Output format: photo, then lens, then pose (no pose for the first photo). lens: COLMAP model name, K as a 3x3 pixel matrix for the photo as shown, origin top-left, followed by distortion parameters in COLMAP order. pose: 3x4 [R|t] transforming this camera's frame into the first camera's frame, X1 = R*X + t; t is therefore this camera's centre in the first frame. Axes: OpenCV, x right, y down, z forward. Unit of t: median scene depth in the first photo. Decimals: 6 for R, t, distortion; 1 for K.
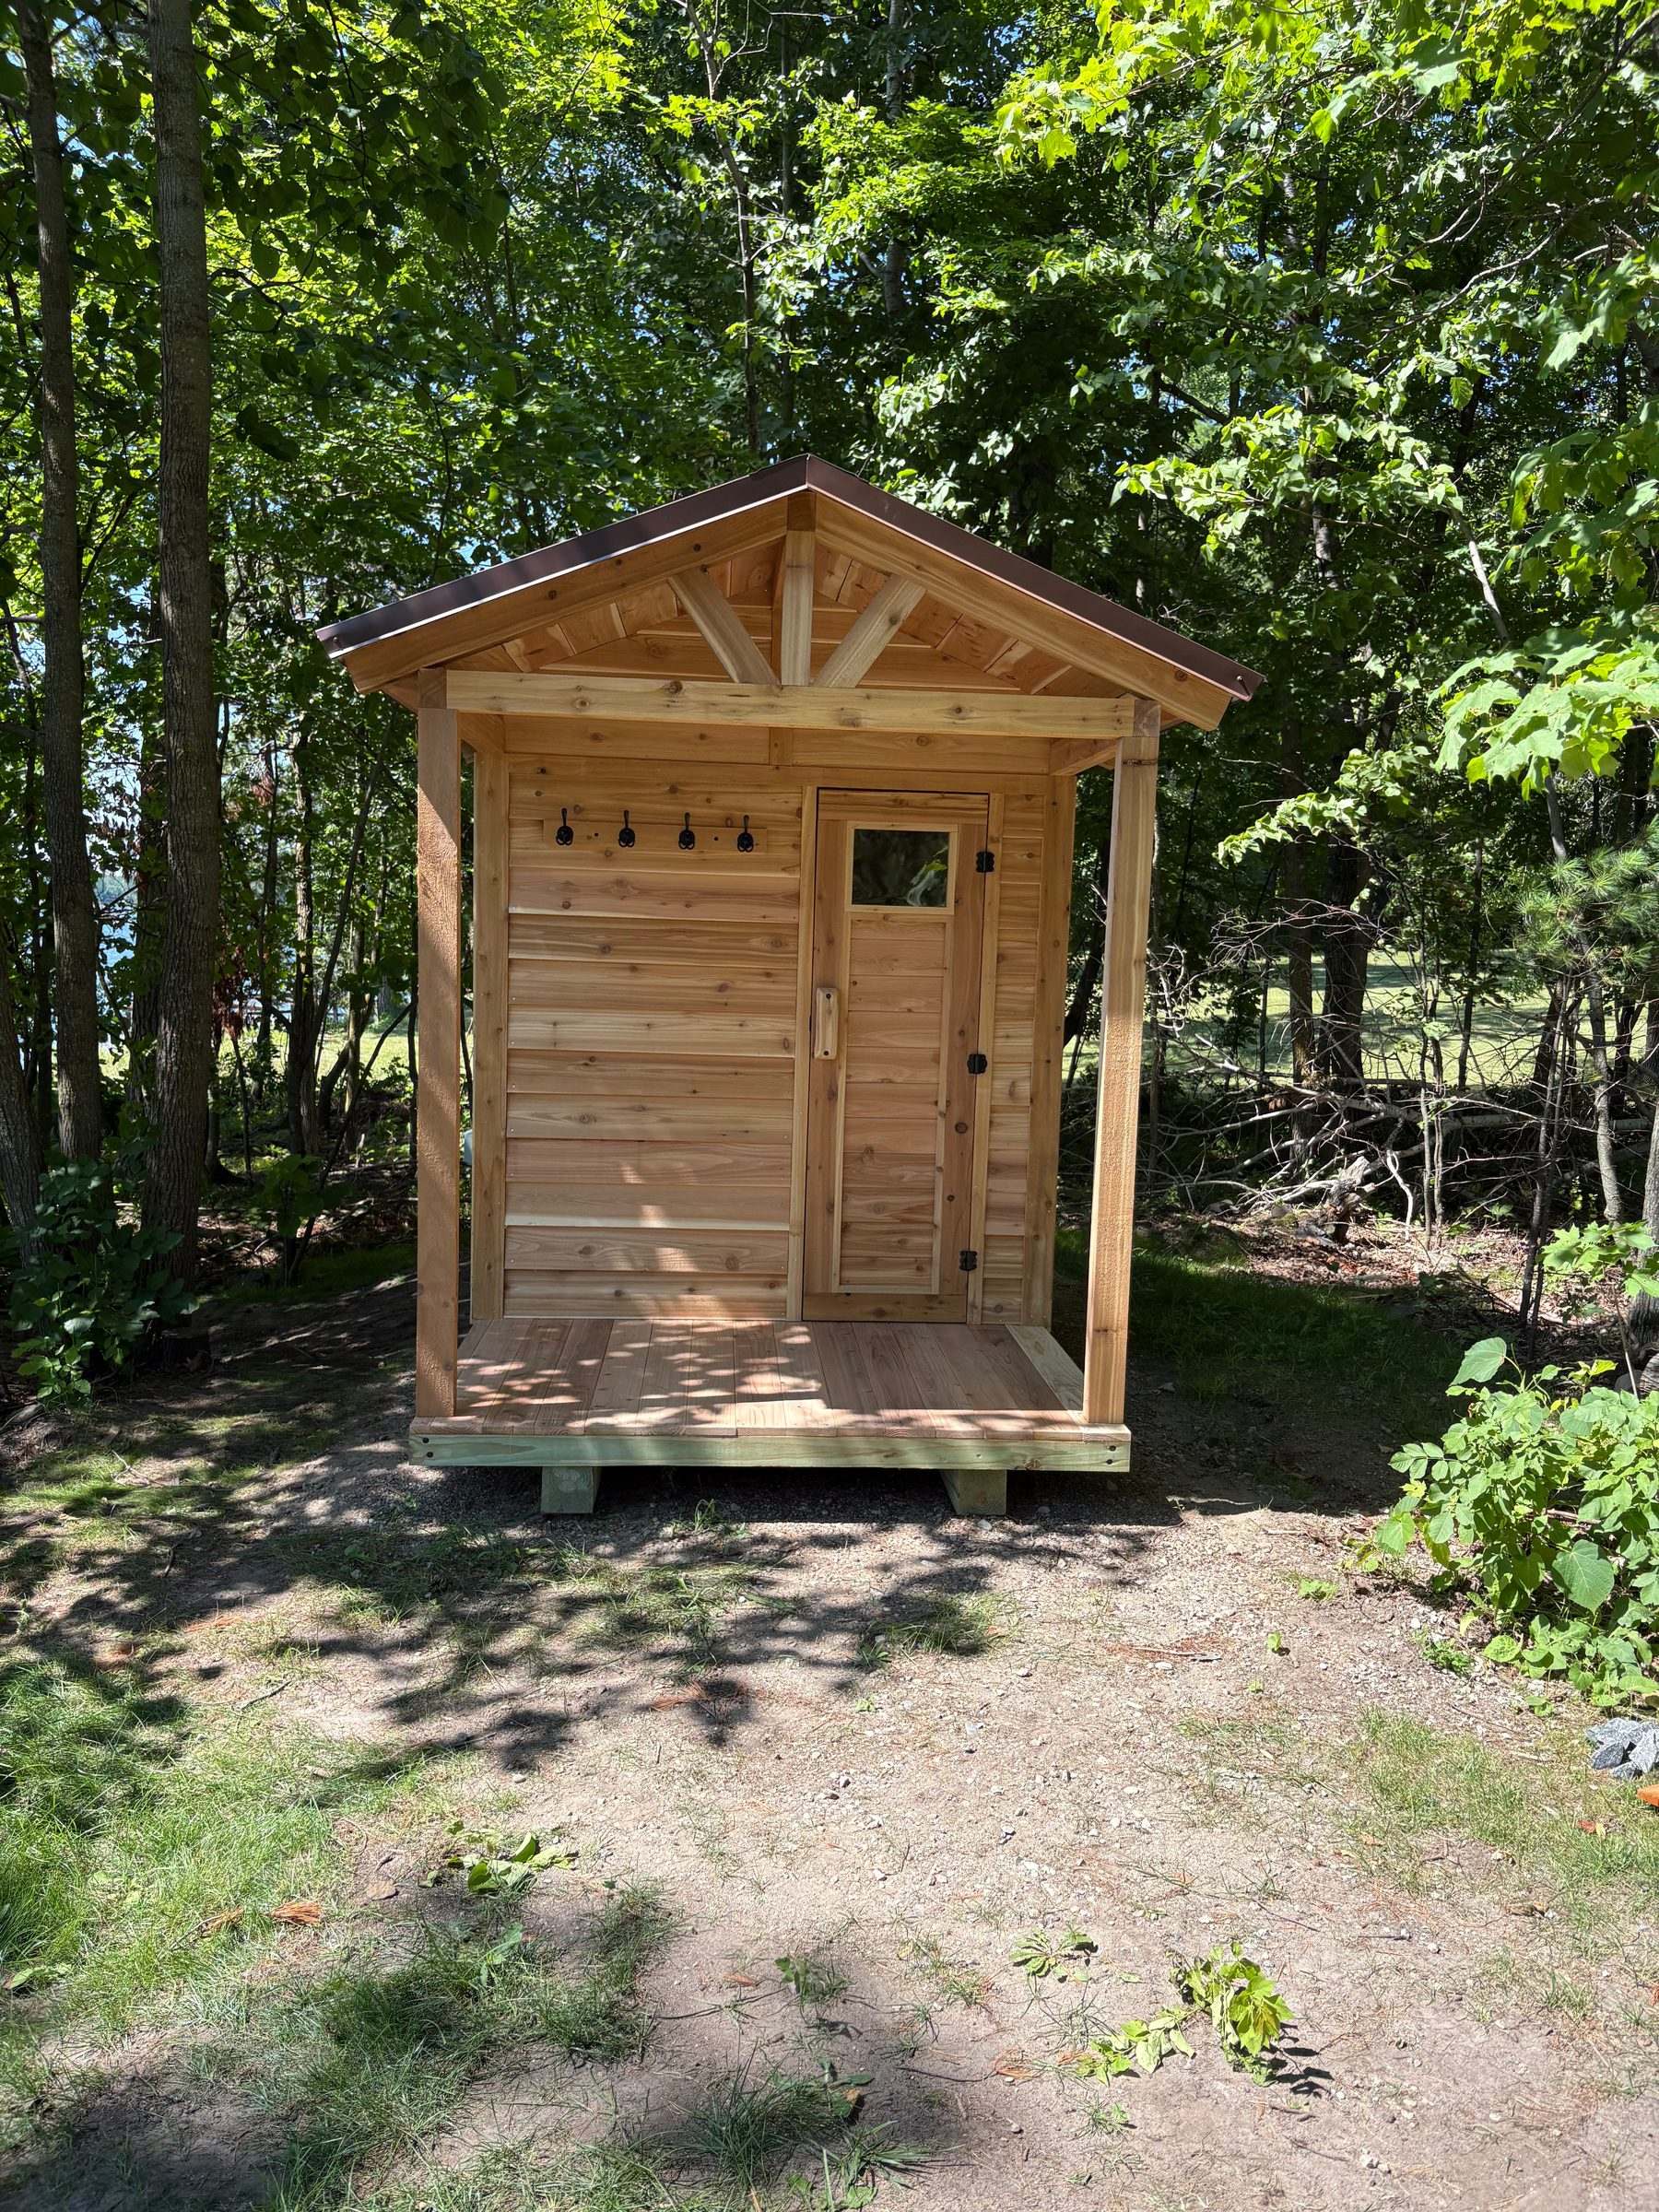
lens RADIAL K [[1711.7, 0, 792.8], [0, 1711.7, 1125.7], [0, 0, 1]] dist [0.002740, -0.026494]
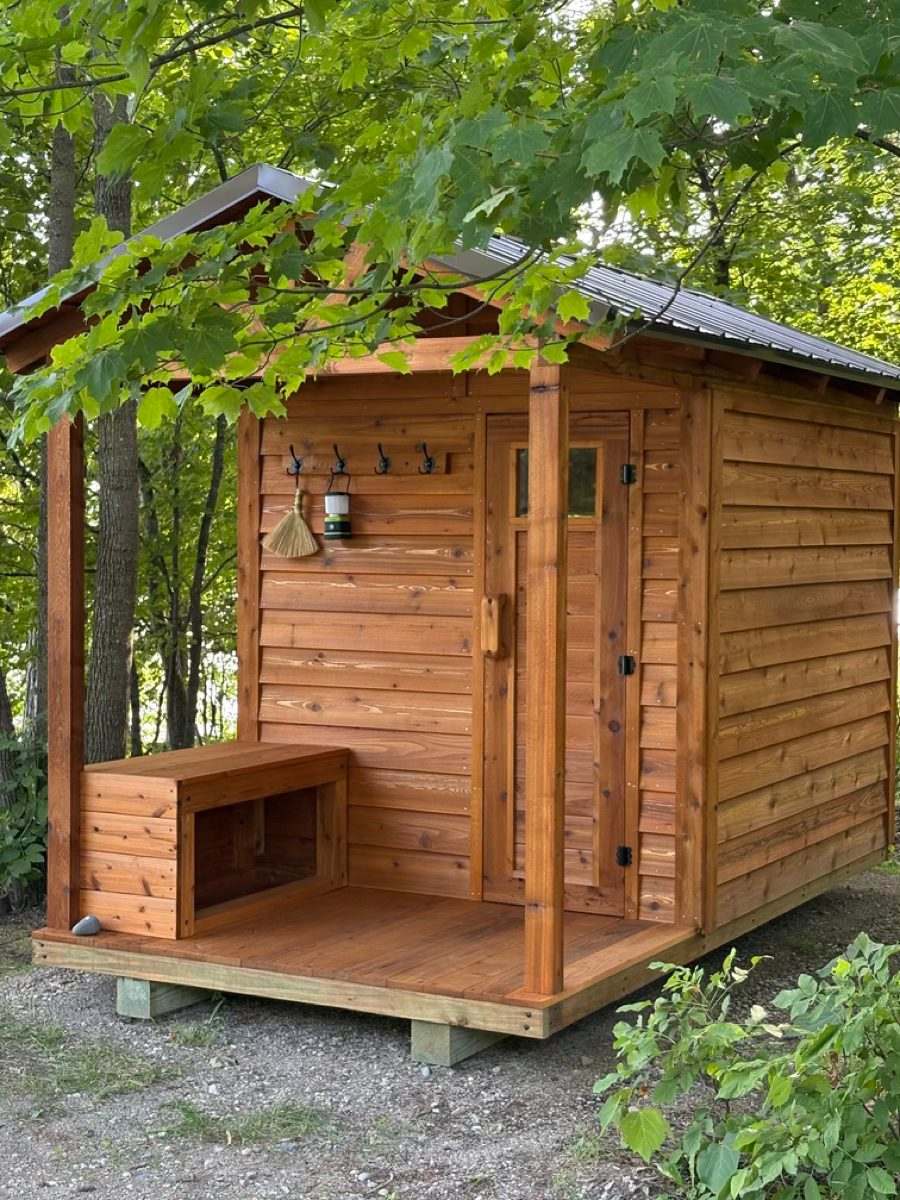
lens RADIAL K [[1997.9, 0, 450.8], [0, 1997.9, 602.8], [0, 0, 1]] dist [0.055581, 0.000000]
pose [[0.836501, -0.001878, -0.547962, 0.867526], [-0.044221, 0.996501, -0.070921, 0.021592], [0.546178, 0.083558, 0.833492, -0.103095]]
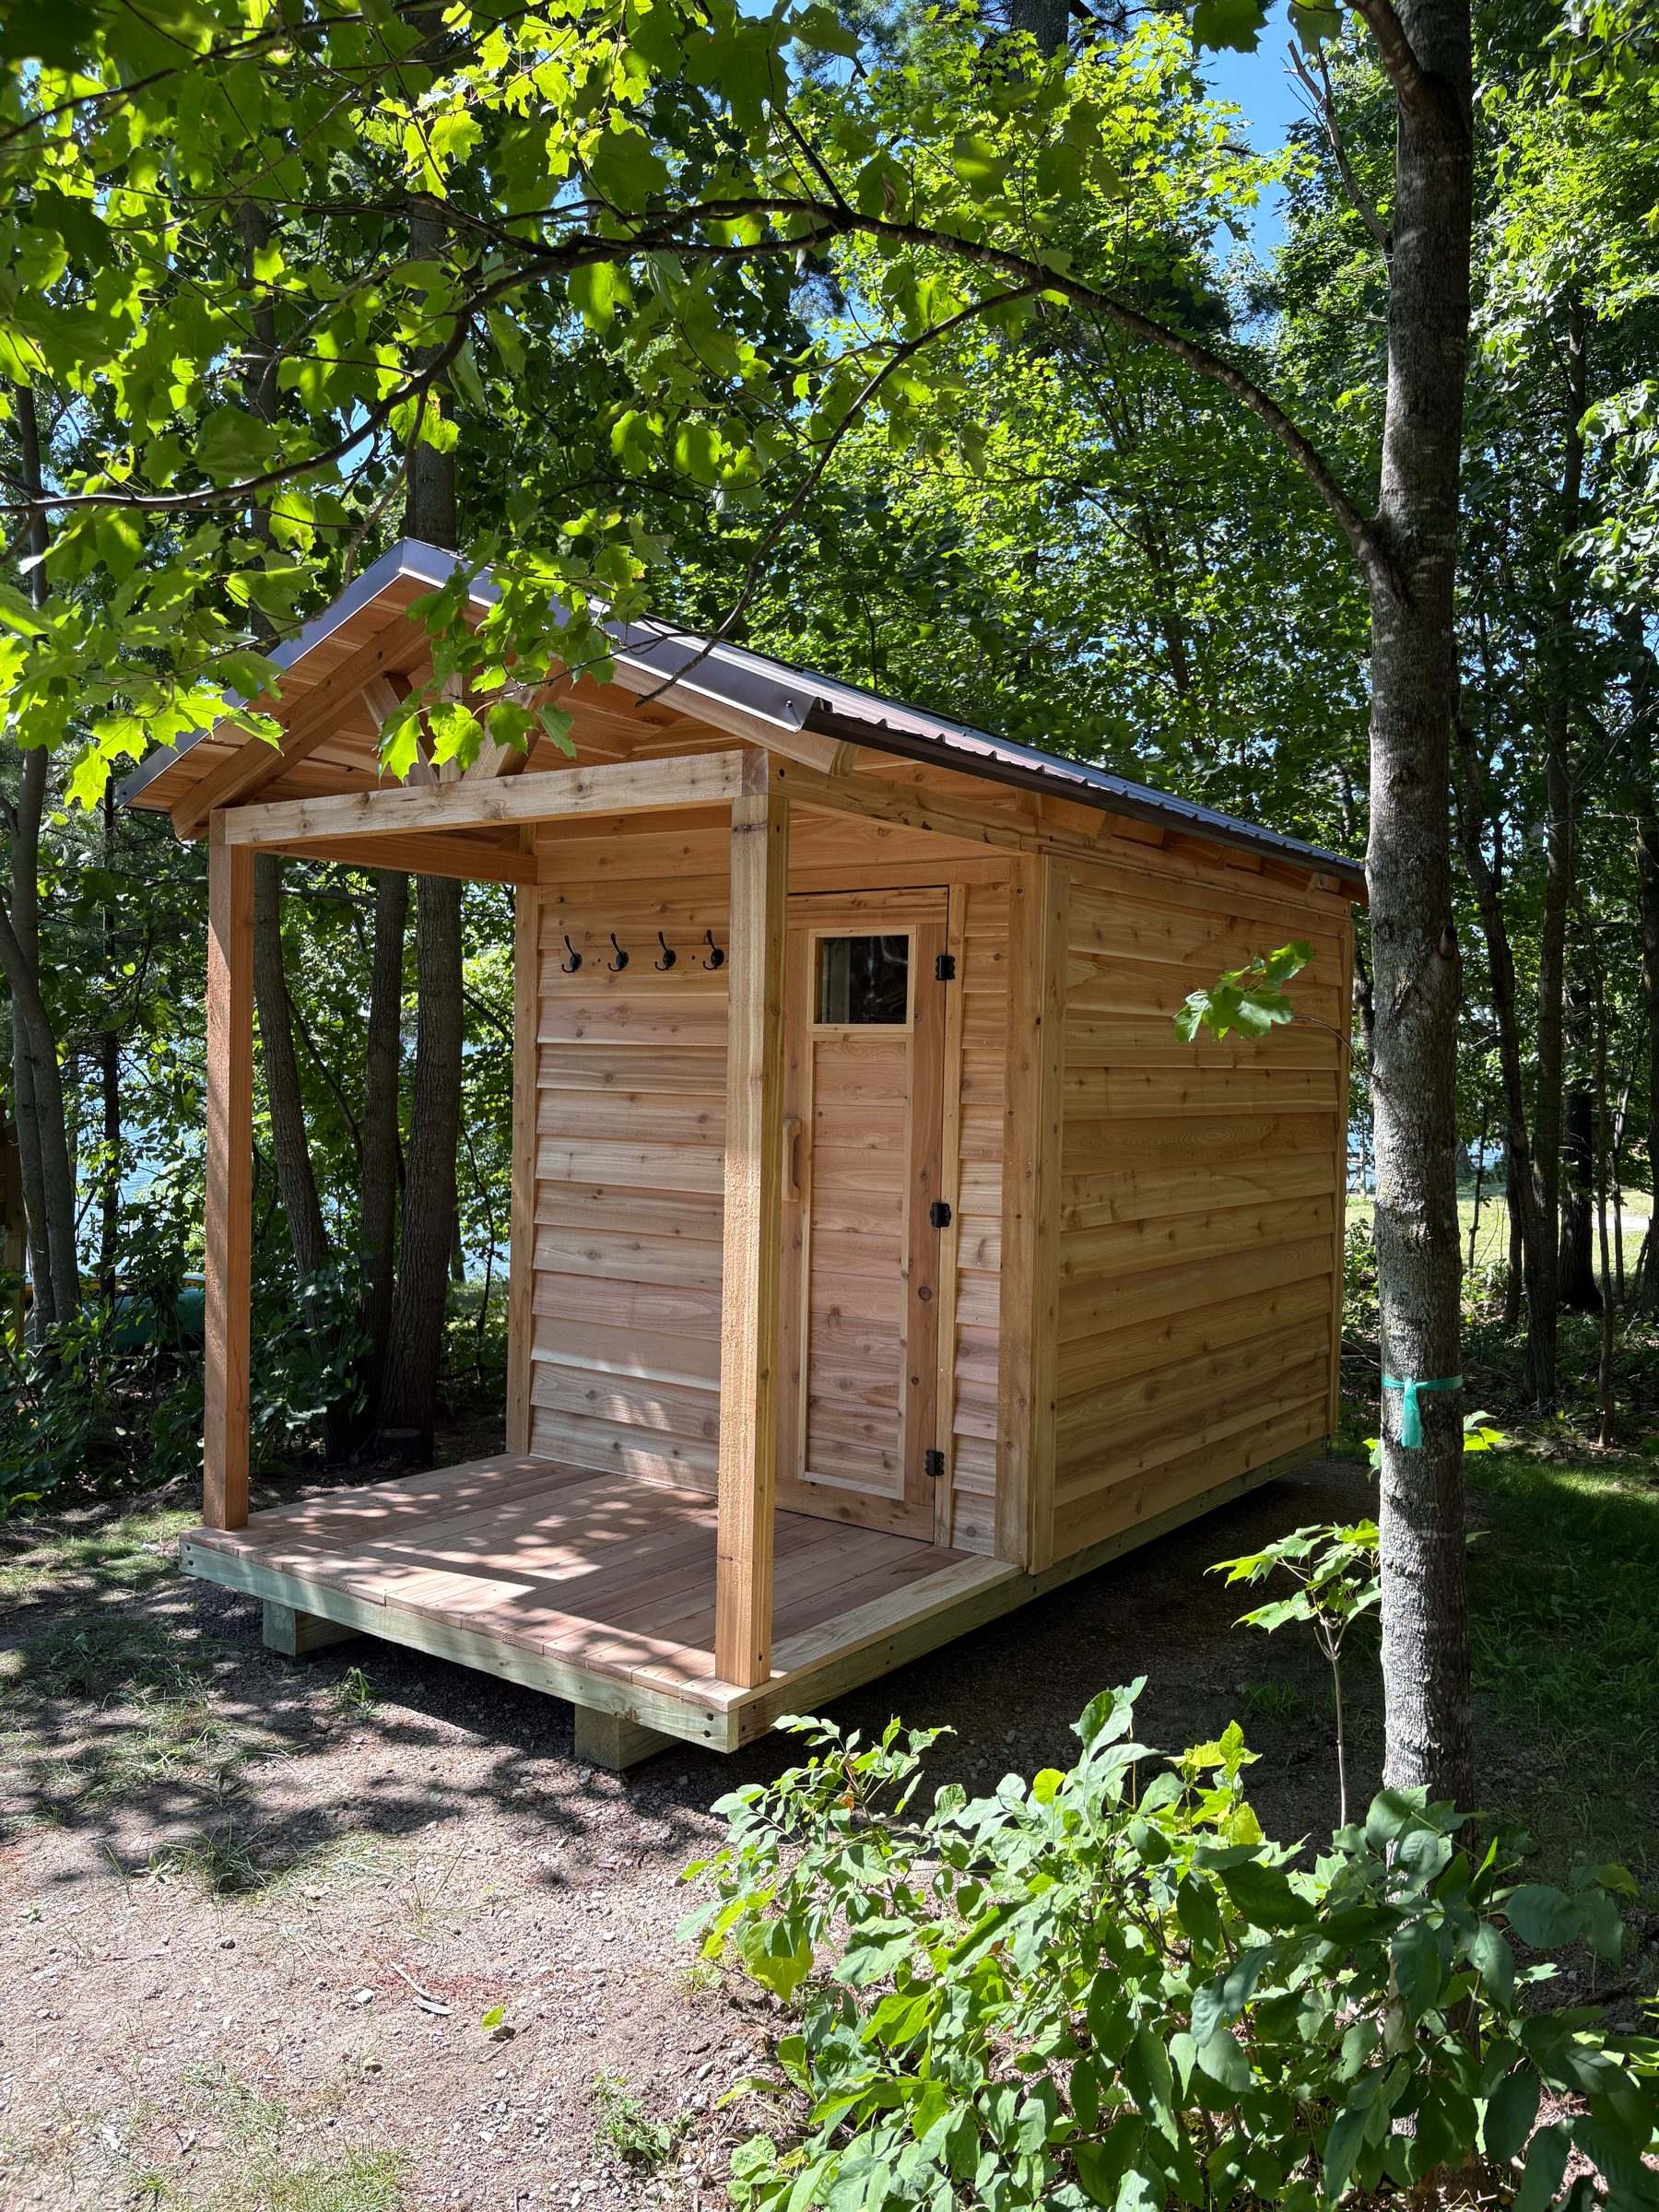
lens RADIAL K [[1711.7, 0, 825.4], [0, 1711.7, 1101.2], [0, 0, 1]] dist [0.002740, -0.026494]
pose [[0.758605, 0.000804, -0.651550, 0.746130], [-0.071720, 0.994025, -0.082278, -0.024827], [0.647591, 0.109146, 0.754131, 0.441519]]
